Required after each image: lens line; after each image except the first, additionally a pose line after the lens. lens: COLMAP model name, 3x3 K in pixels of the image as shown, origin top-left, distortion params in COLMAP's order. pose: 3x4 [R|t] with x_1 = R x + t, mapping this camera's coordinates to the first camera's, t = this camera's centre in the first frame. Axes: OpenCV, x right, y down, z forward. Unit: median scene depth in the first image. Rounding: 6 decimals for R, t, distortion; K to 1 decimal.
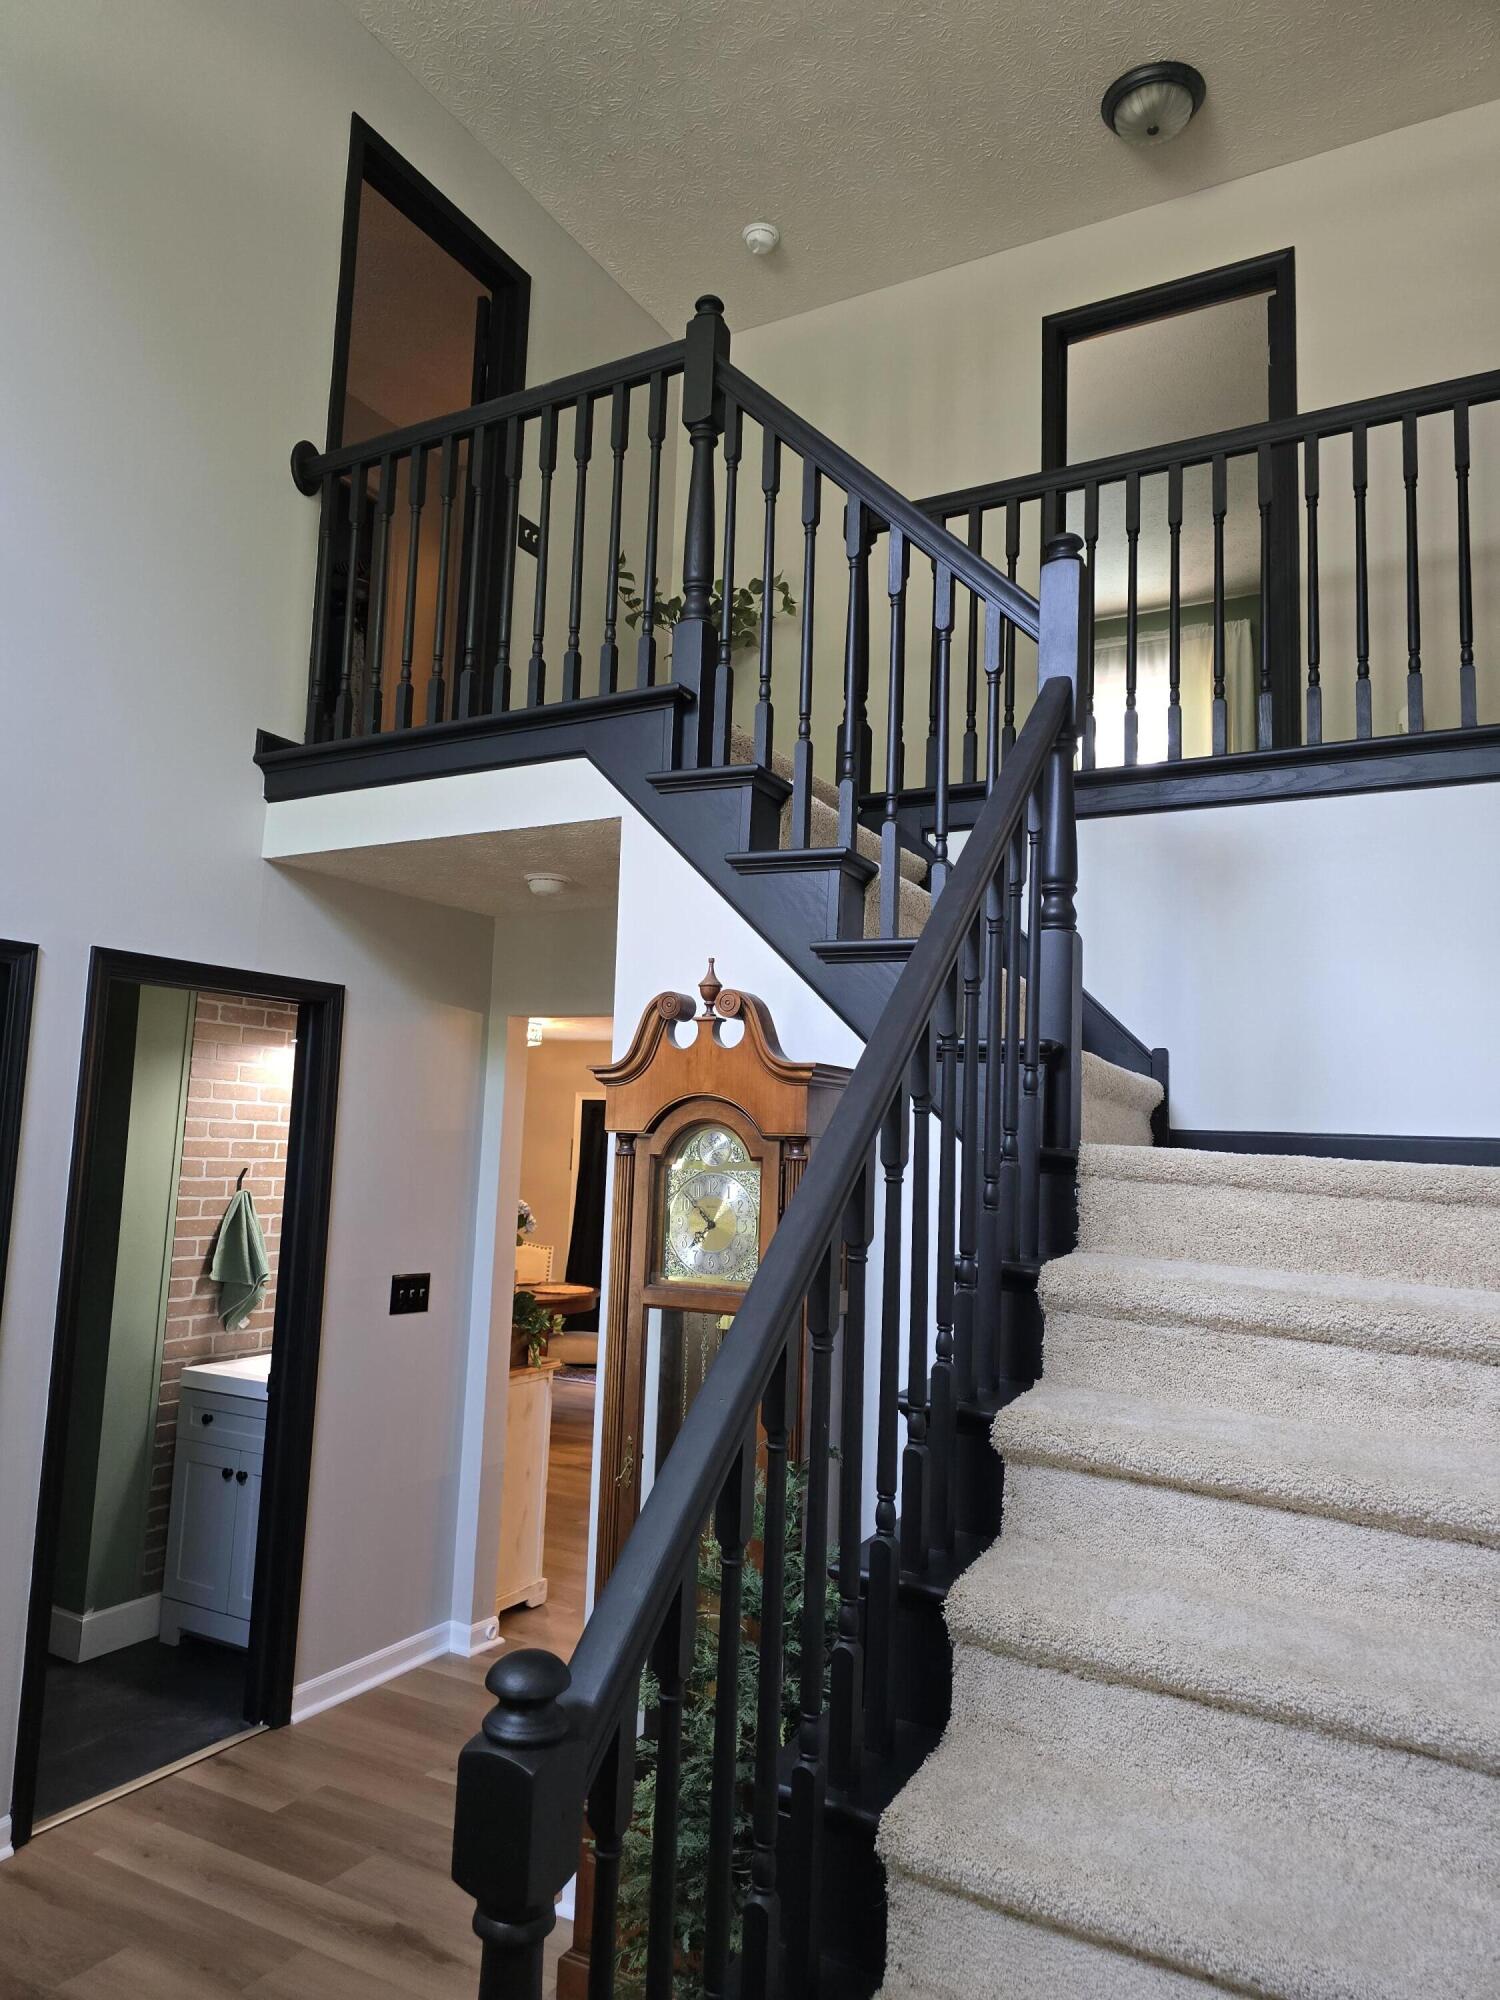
lens RADIAL K [[1344.2, 0, 750.0], [0, 1344.2, 1000.0], [0, 0, 1]] dist [0.001609, 0.001629]
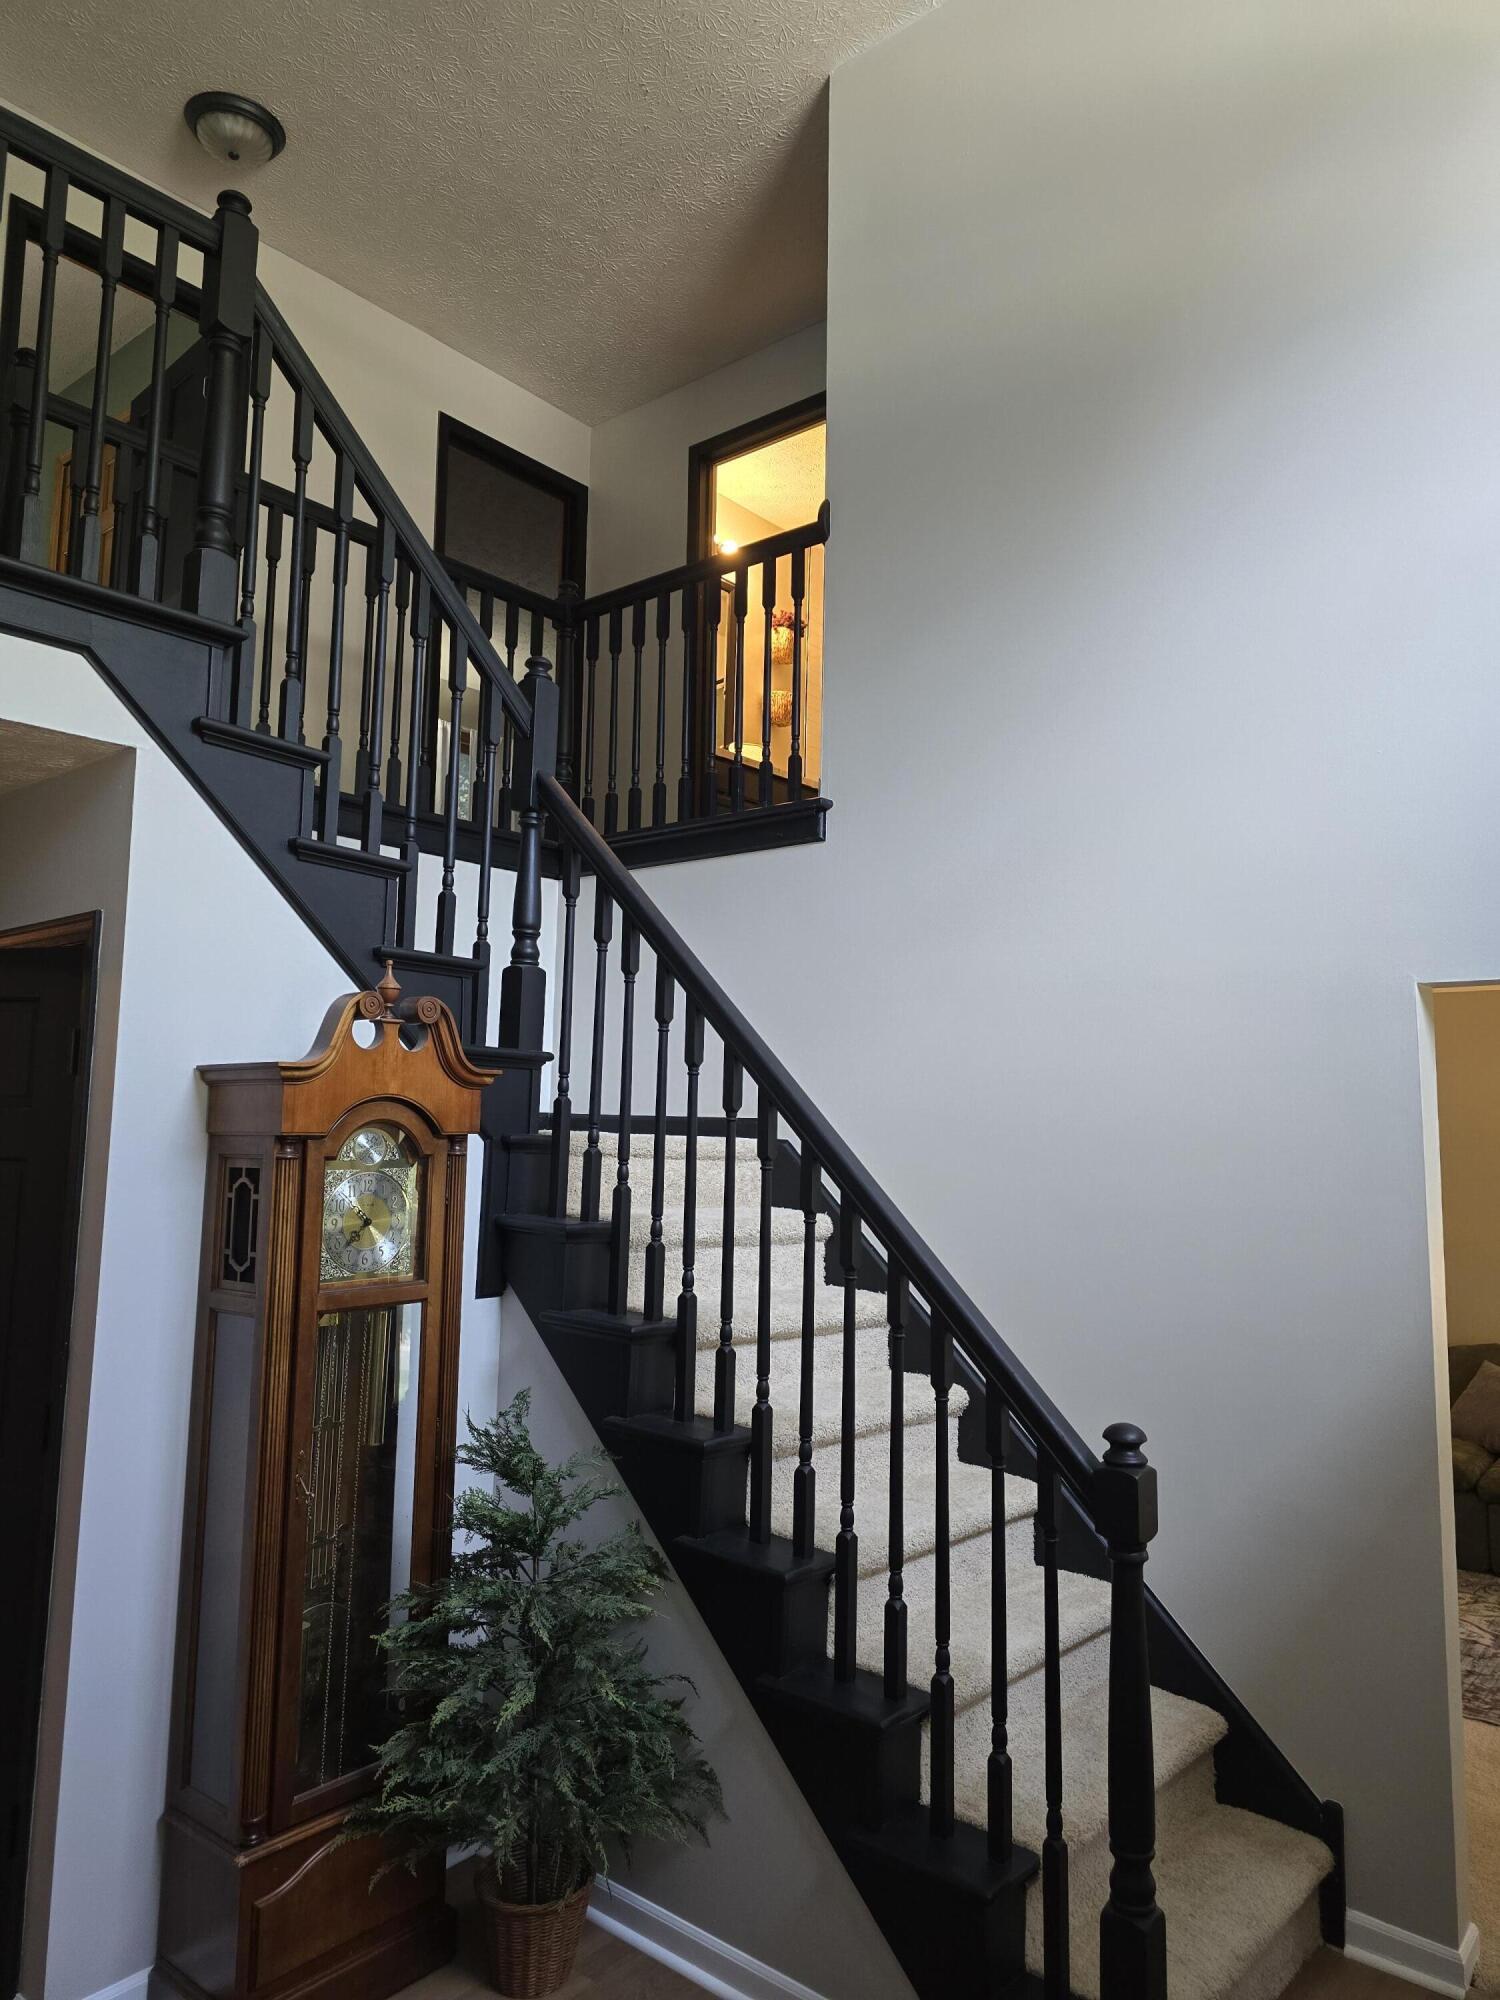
lens RADIAL K [[1344.2, 0, 750.0], [0, 1344.2, 1000.0], [0, 0, 1]] dist [0.001609, 0.001629]
pose [[0.194169, 0.060549, 0.979098, -0.848036], [-0.113105, 0.992819, -0.038968, 0.006505], [-0.974426, -0.103174, 0.199623, 0.473344]]
